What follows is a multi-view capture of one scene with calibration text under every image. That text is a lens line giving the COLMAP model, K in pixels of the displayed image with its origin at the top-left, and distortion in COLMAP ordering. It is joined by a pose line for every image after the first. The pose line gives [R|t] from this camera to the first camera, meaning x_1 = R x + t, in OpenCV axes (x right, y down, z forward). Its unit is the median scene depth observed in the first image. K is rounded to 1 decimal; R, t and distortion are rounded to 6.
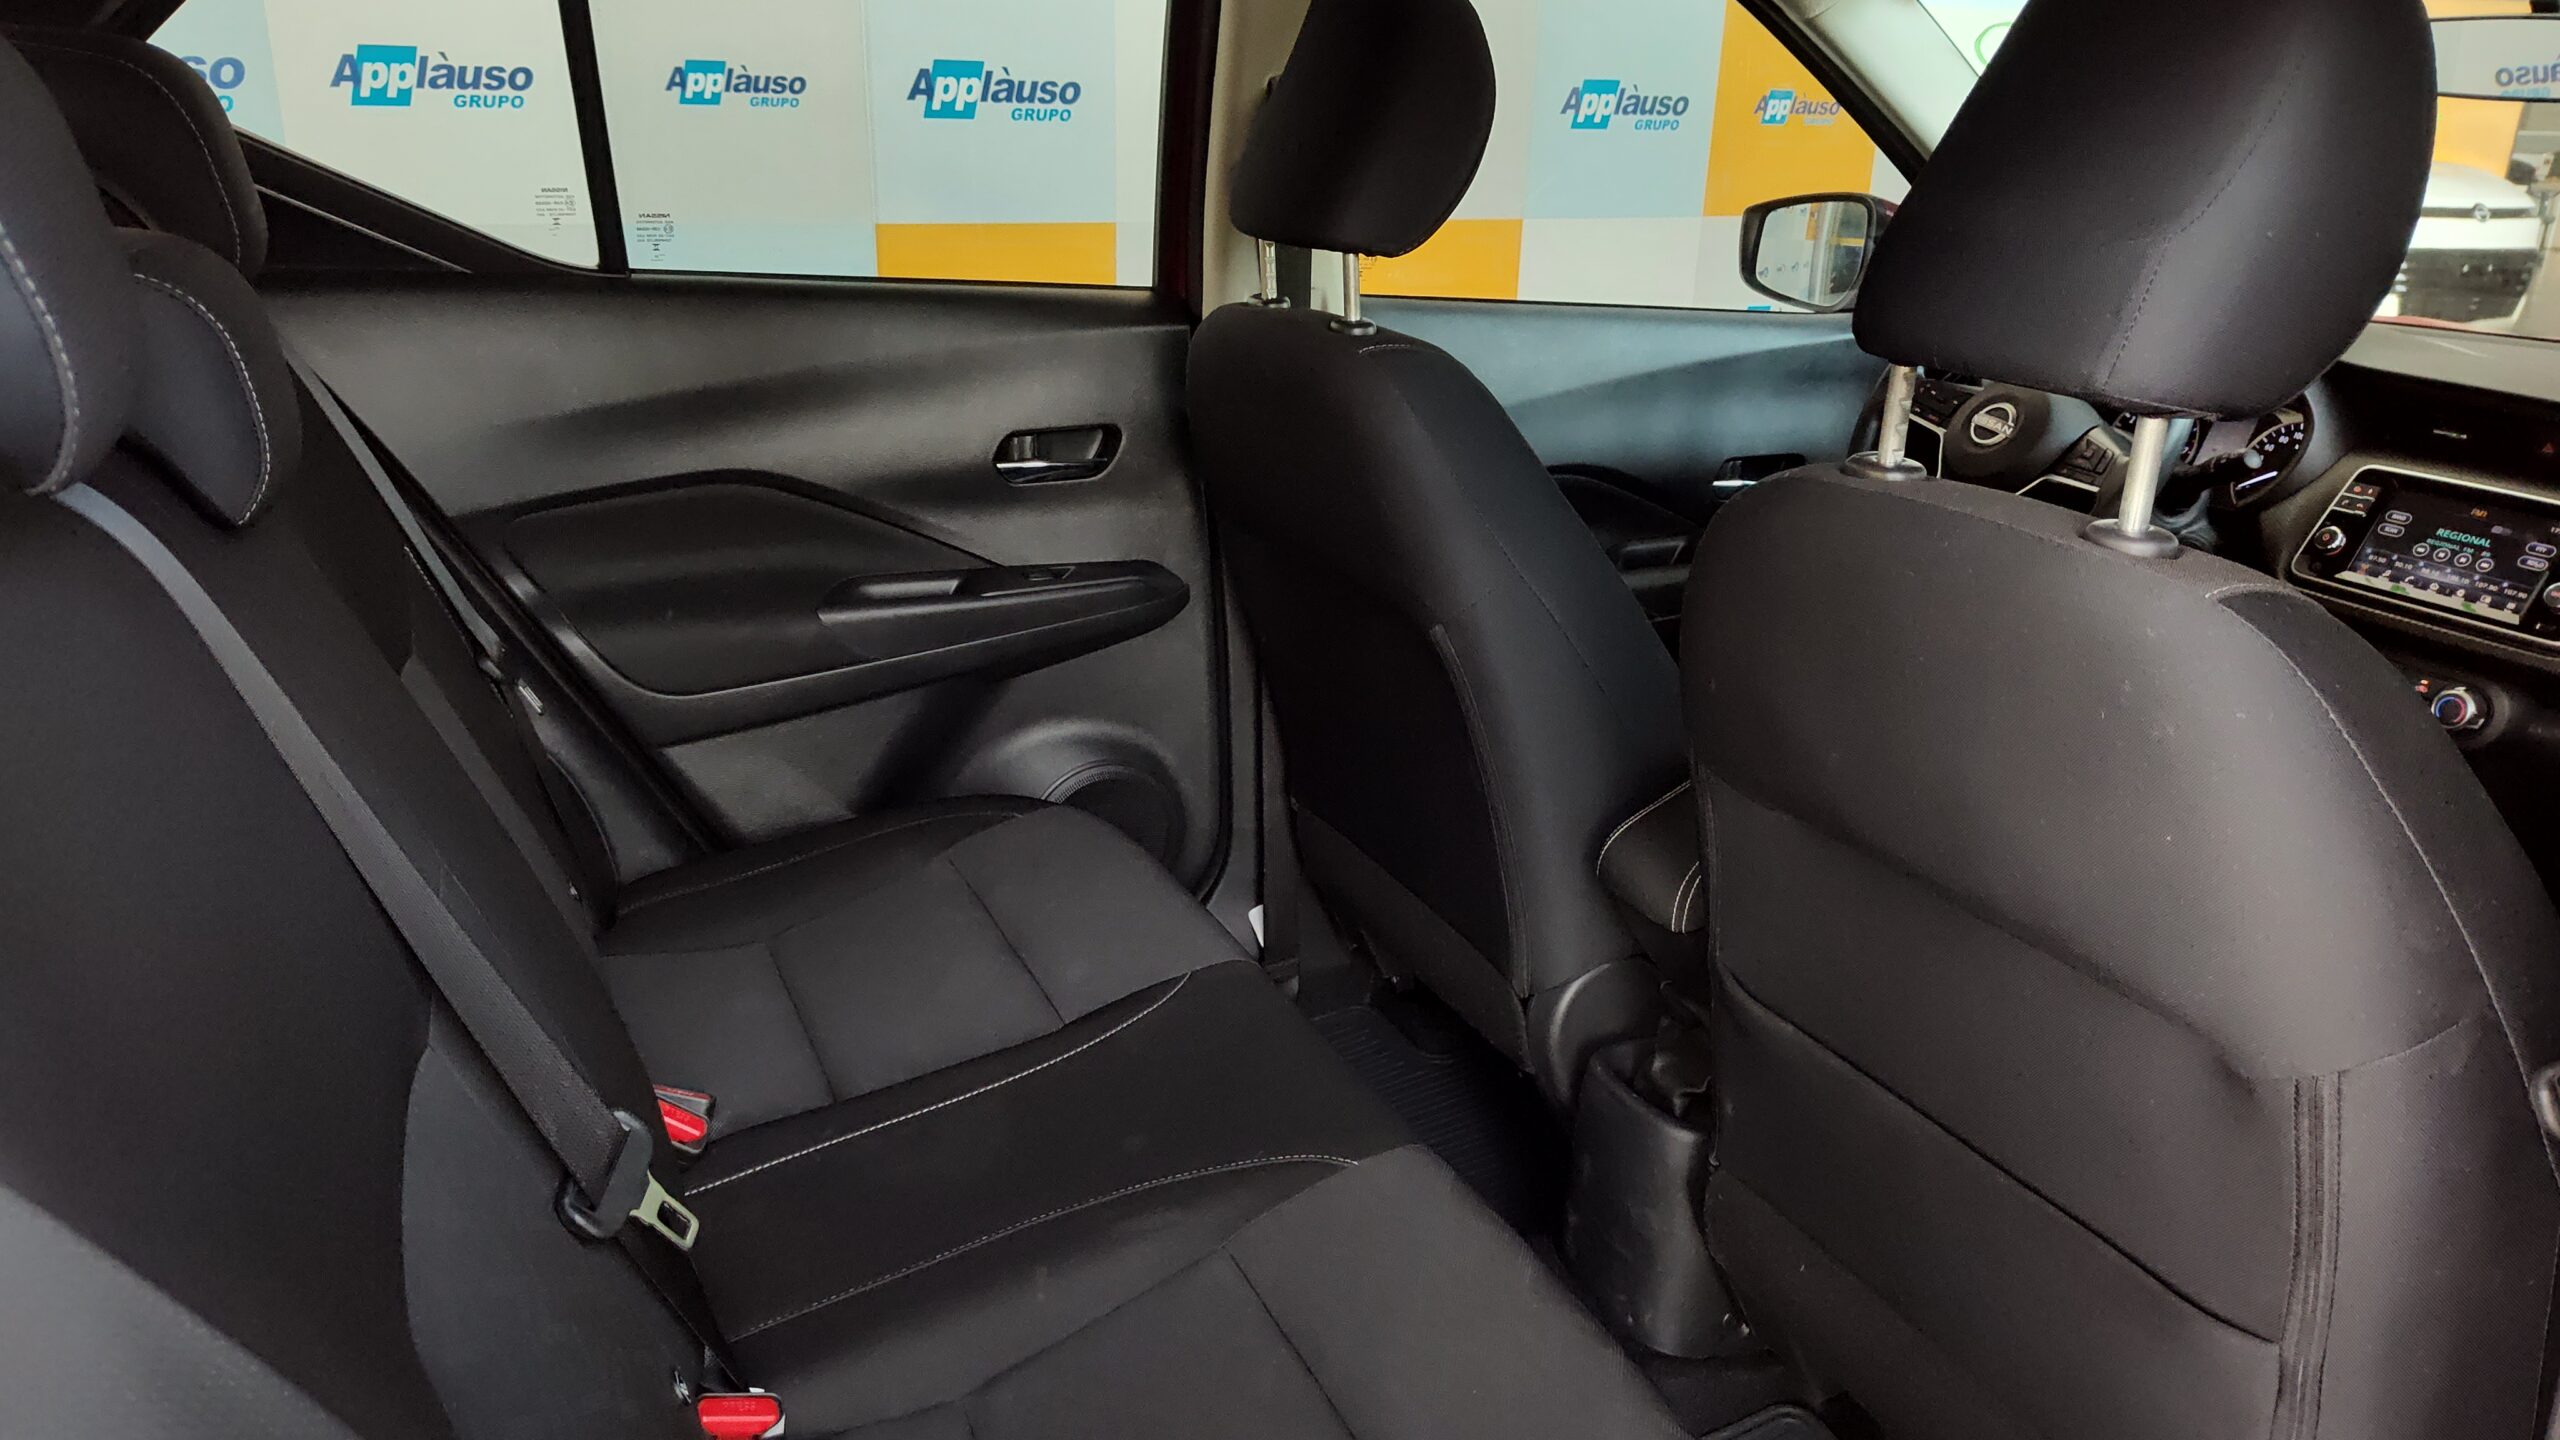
lens RADIAL K [[1766.4, 0, 1284.4], [0, 1766.4, 725.8], [0, 0, 1]] dist [0.031416, -0.036437]
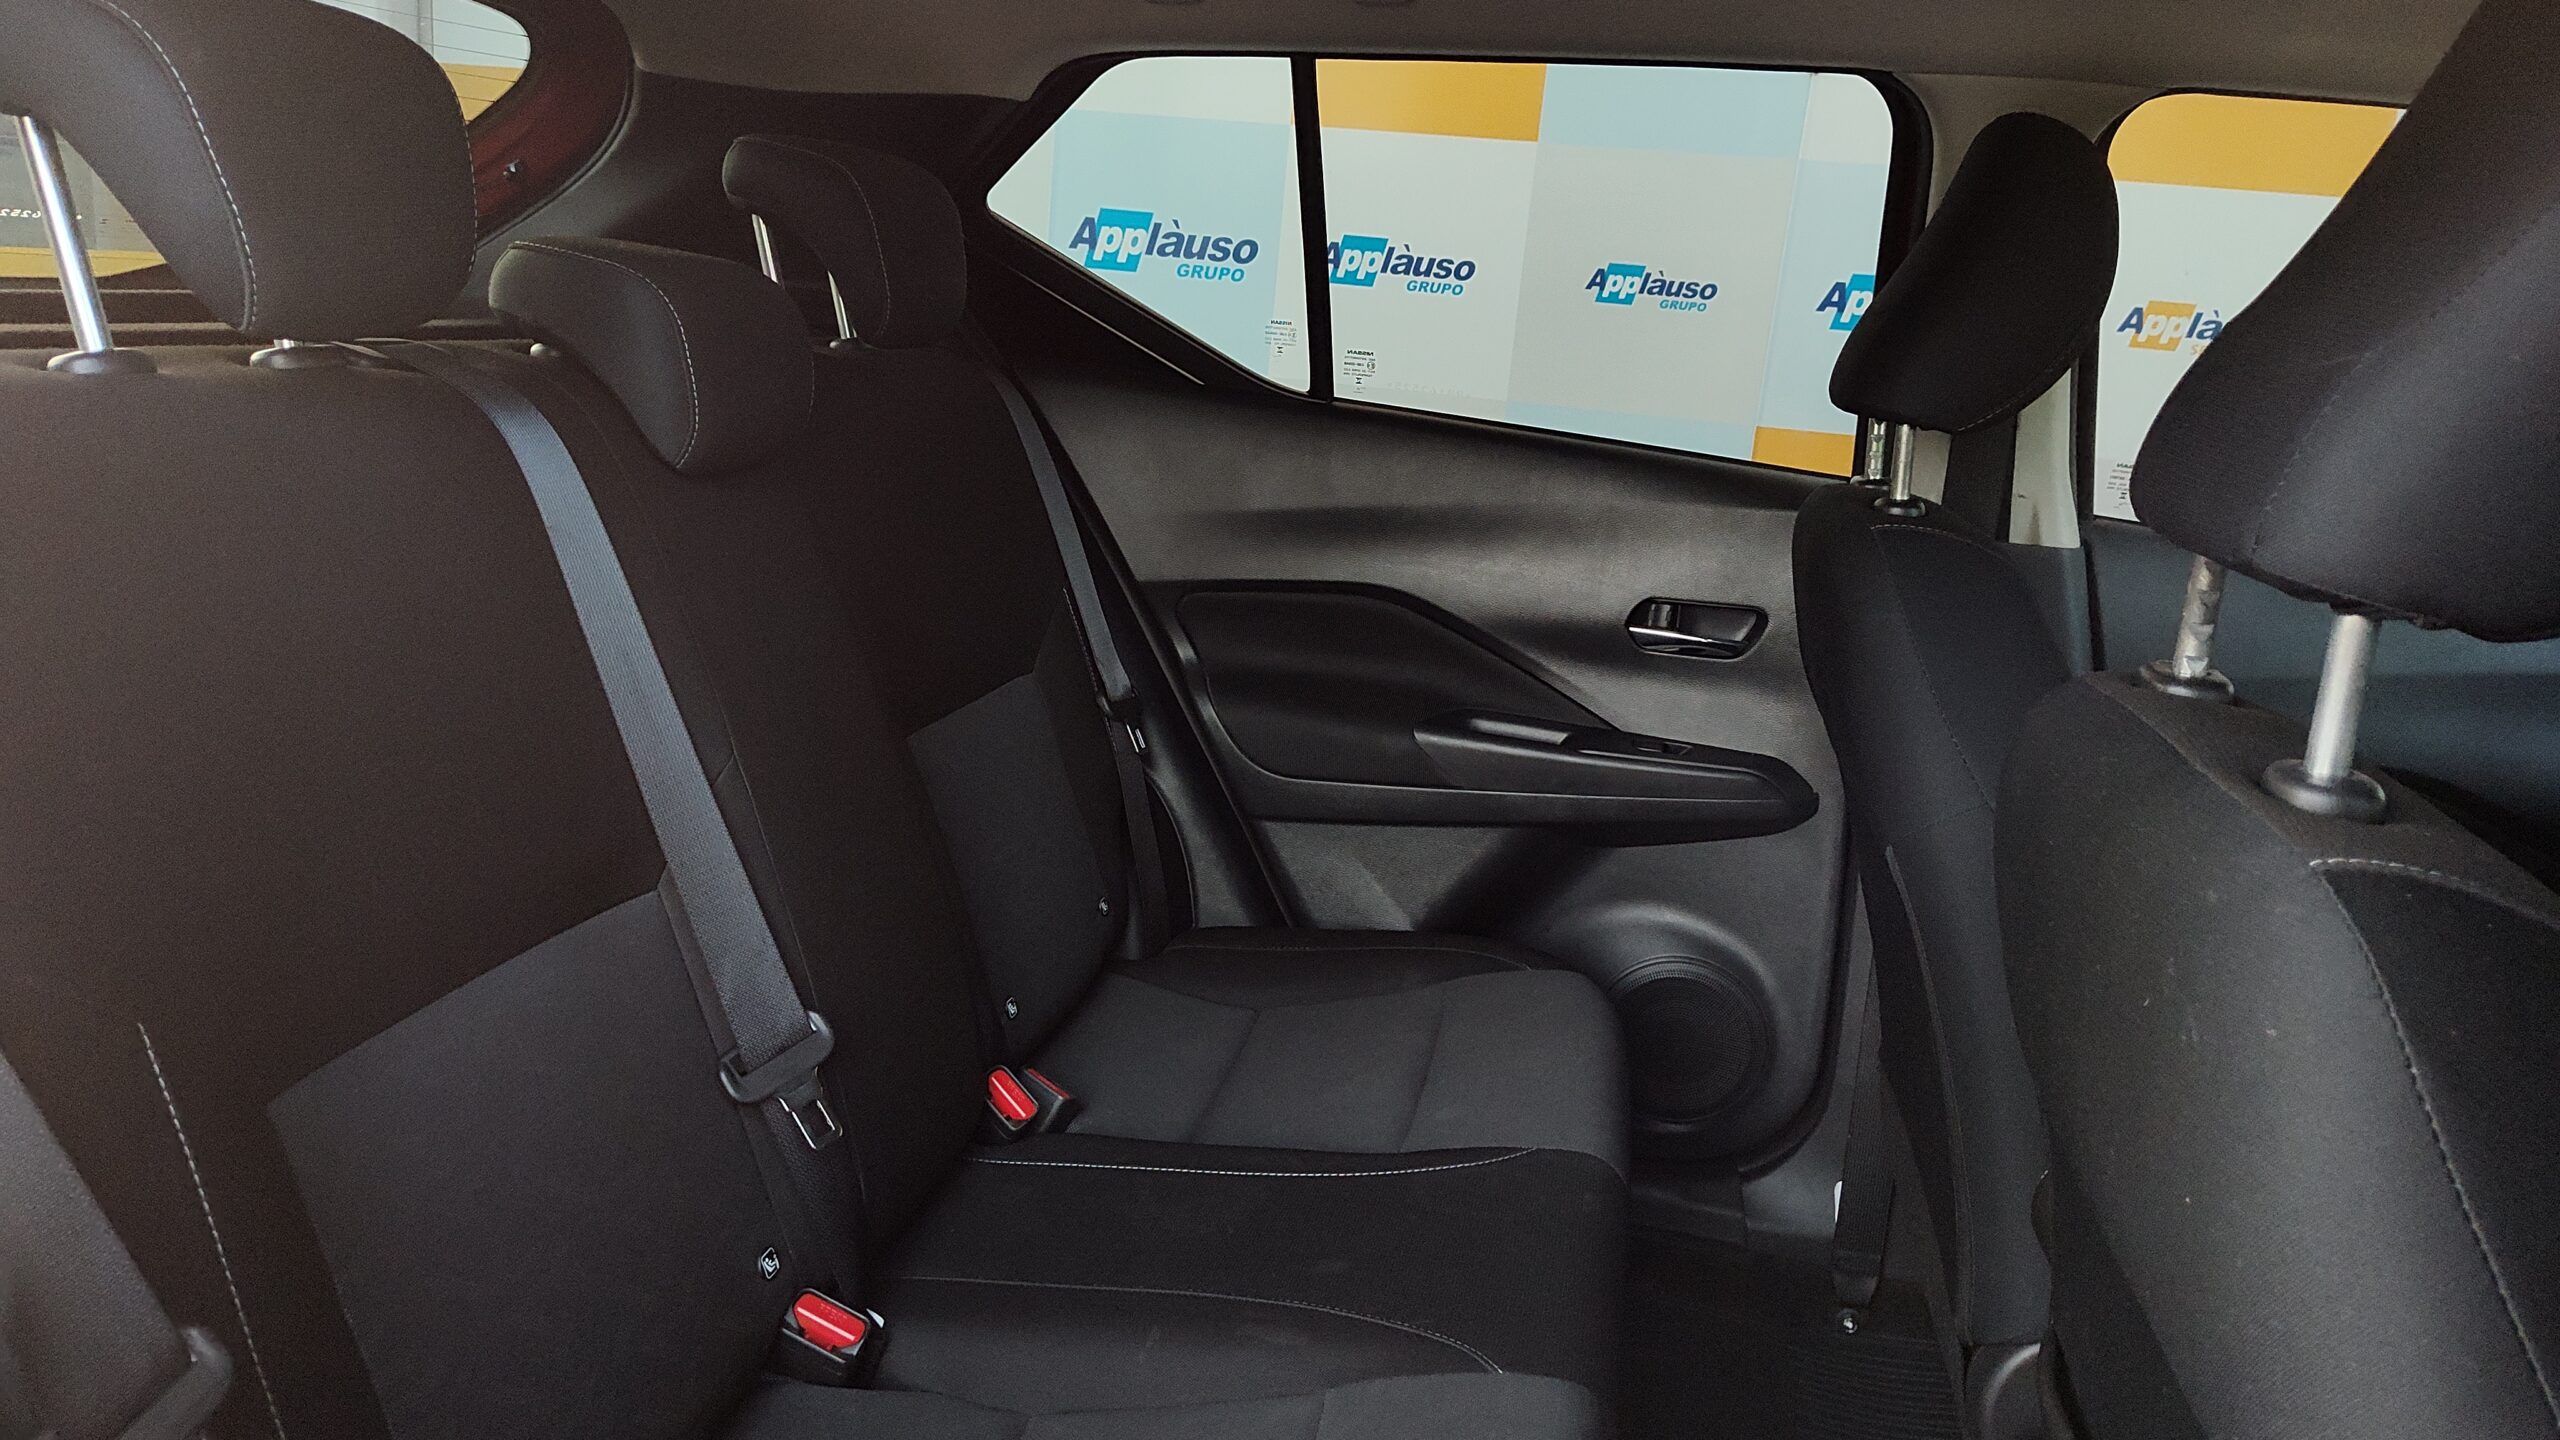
lens RADIAL K [[1766.4, 0, 1300.3], [0, 1766.4, 726.0], [0, 0, 1]] dist [0.031416, -0.036437]
pose [[0.792786, 0.190594, -0.578933, 0.276072], [-0.270168, 0.961327, -0.053482, 0.007764], [0.546351, 0.198809, 0.813619, 0.108098]]
